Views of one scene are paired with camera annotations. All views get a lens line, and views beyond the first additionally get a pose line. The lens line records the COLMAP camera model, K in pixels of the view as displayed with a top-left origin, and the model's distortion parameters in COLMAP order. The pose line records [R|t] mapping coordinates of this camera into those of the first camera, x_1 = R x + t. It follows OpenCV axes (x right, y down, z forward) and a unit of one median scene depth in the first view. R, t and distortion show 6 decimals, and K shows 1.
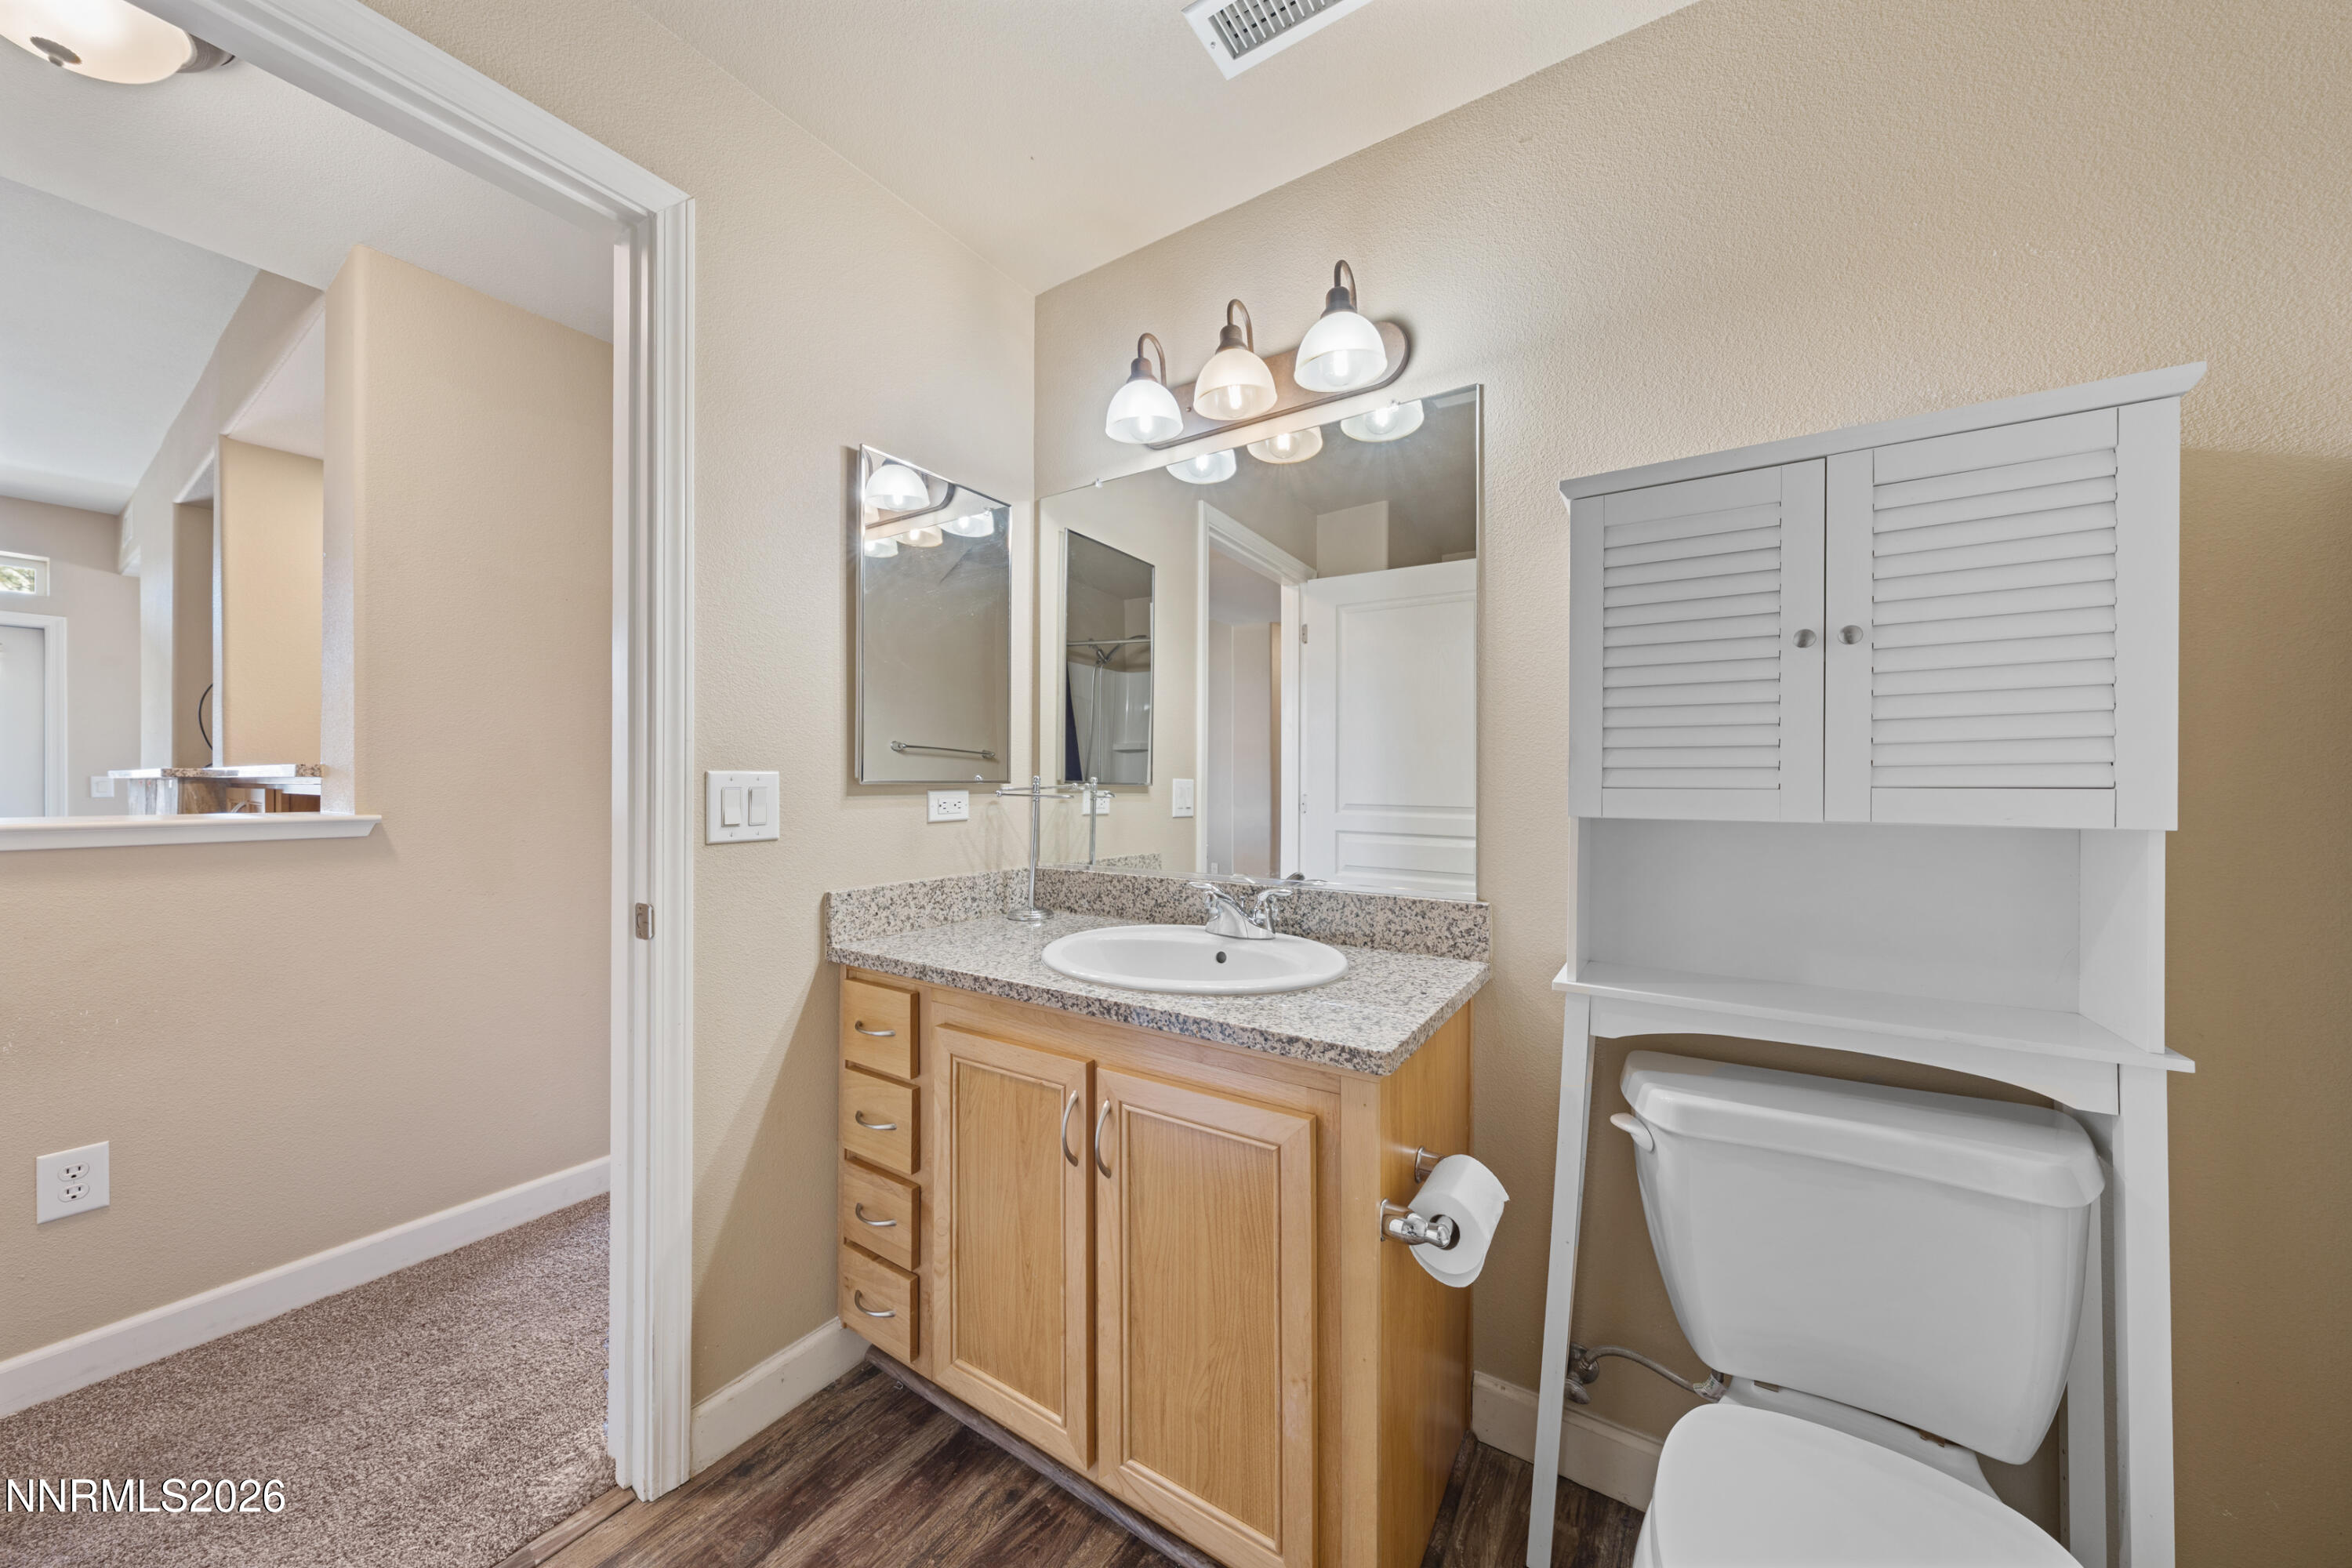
lens RADIAL K [[757.5, 0, 1166.4], [0, 757.5, 787.0], [0, 0, 1]] dist [-0.000980, -0.000001]
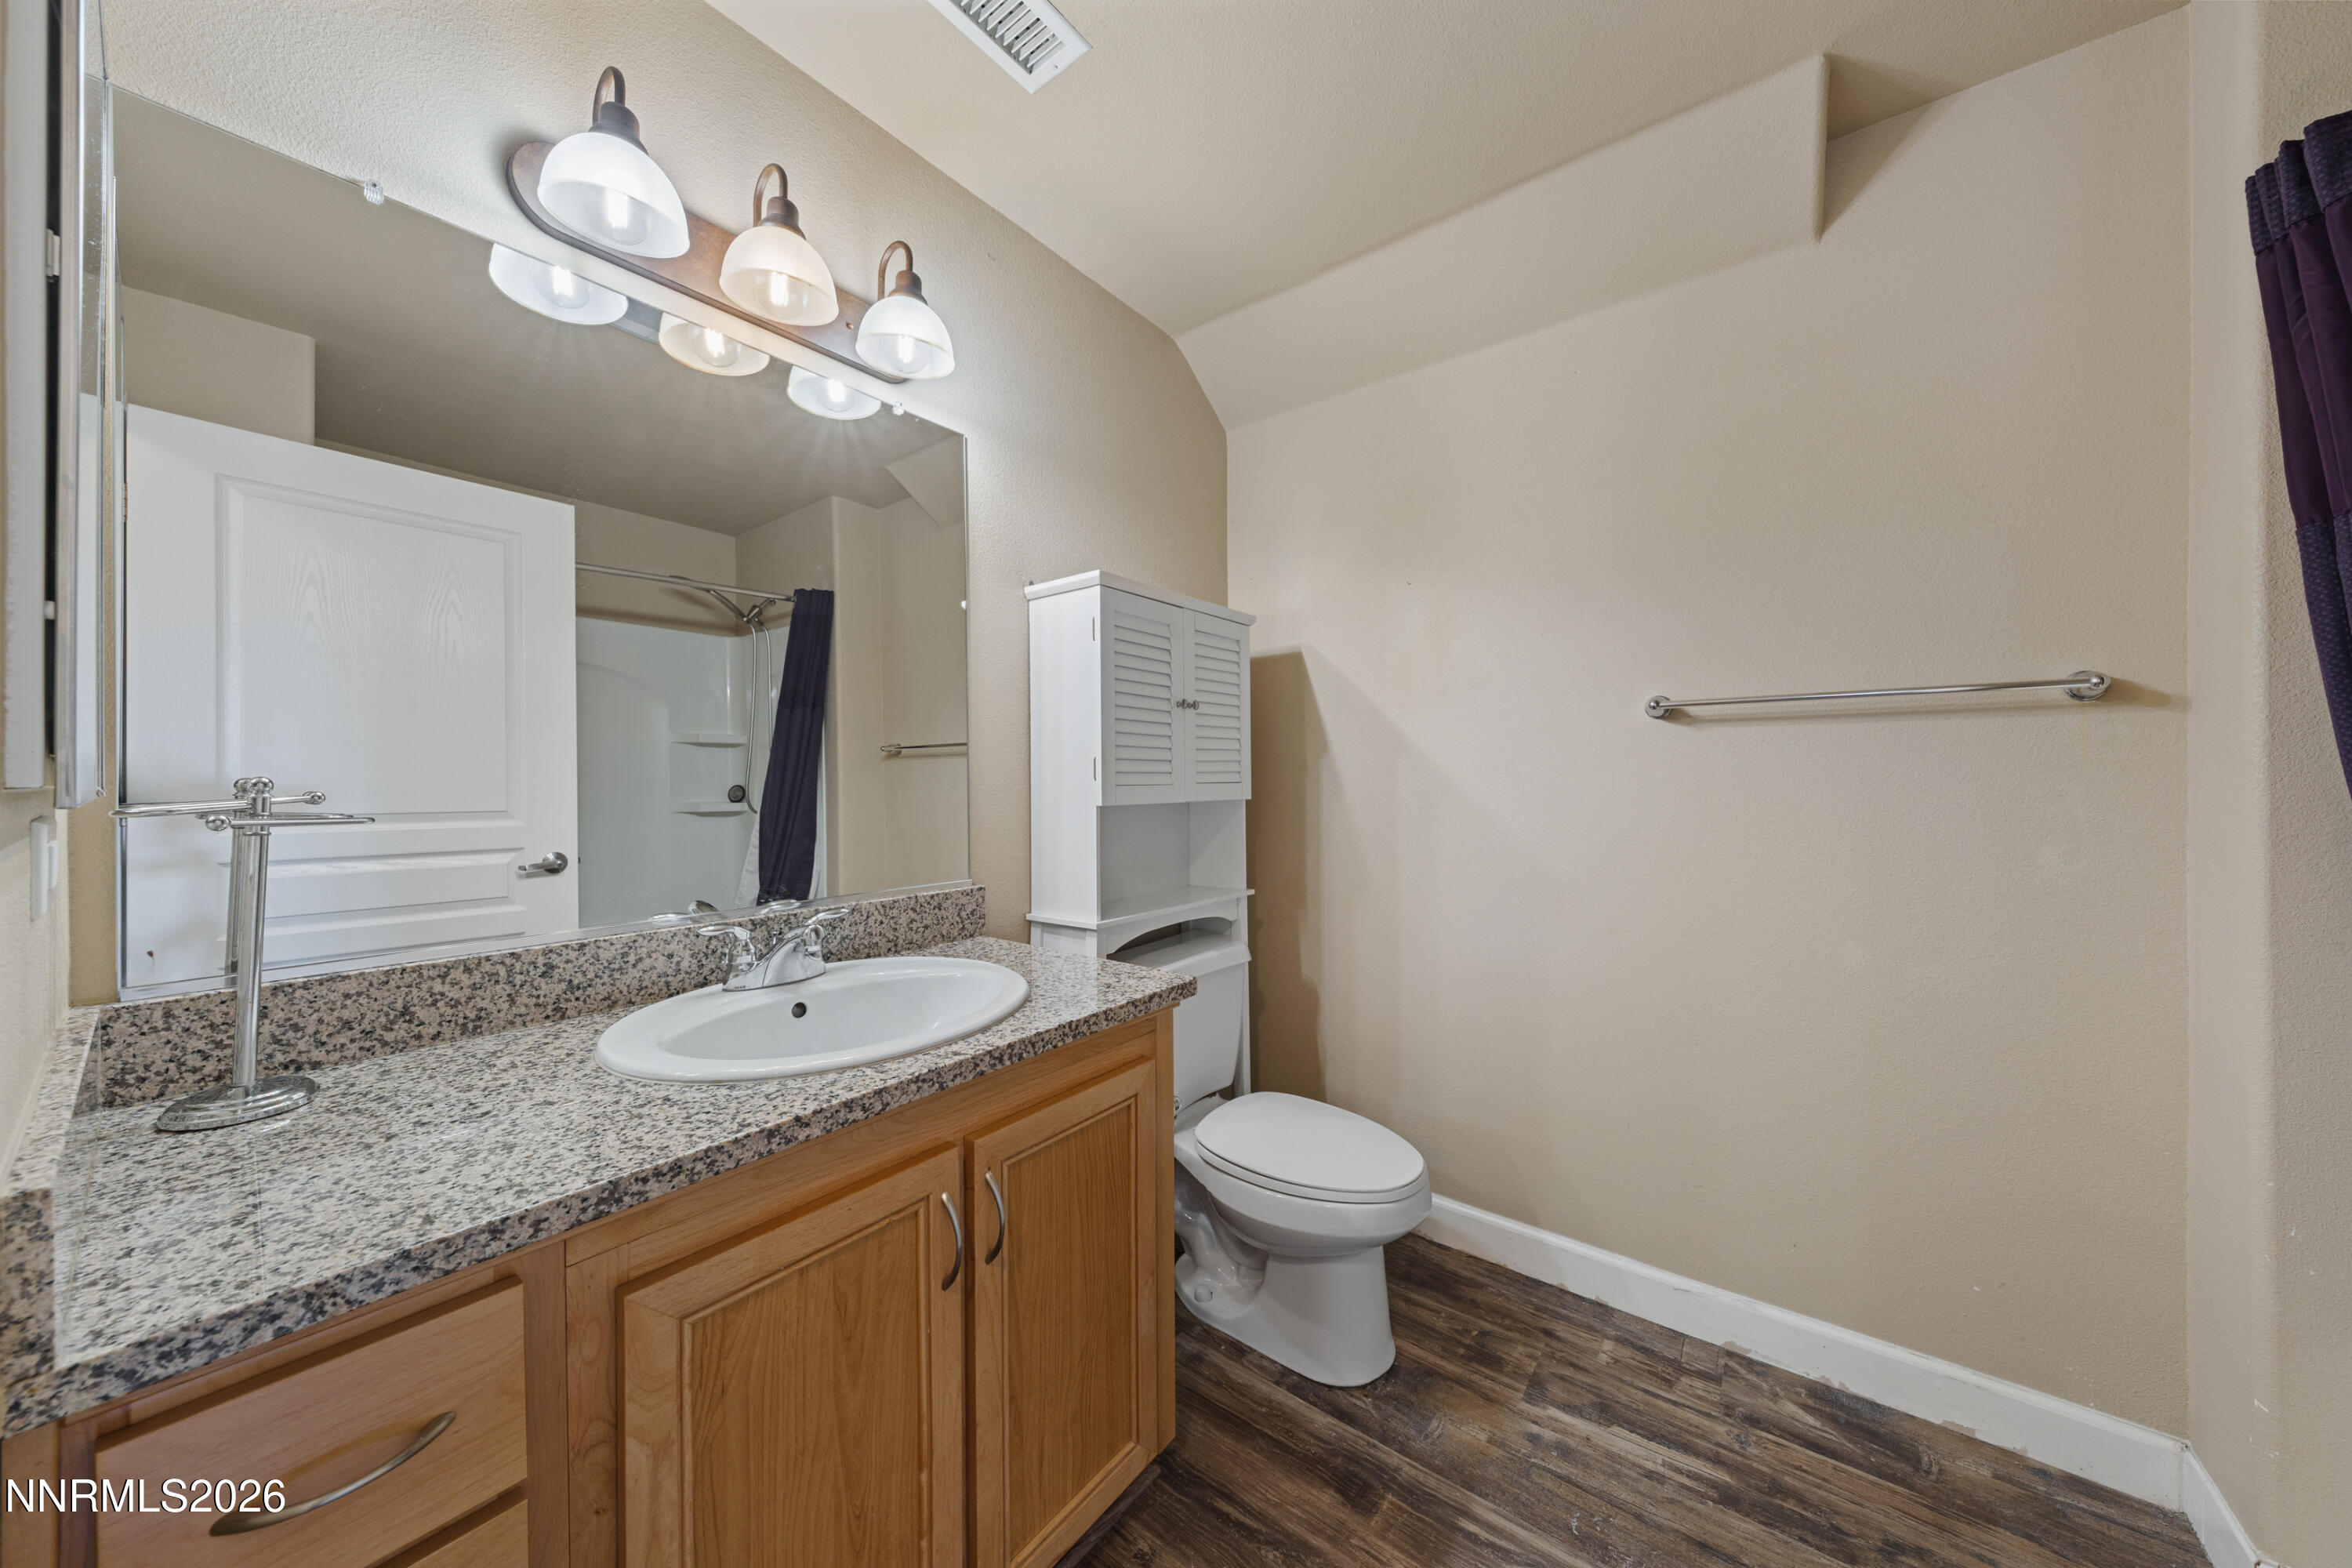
lens RADIAL K [[838.3, 0, 1107.4], [0, 838.3, 778.7], [0, 0, 1]] dist [-0.000688, -0.000038]
pose [[0.106984, -0.007745, 0.994231, -0.662341], [0.007211, 0.999949, 0.007014, -0.015066], [-0.994235, 0.006419, 0.107034, 0.520968]]
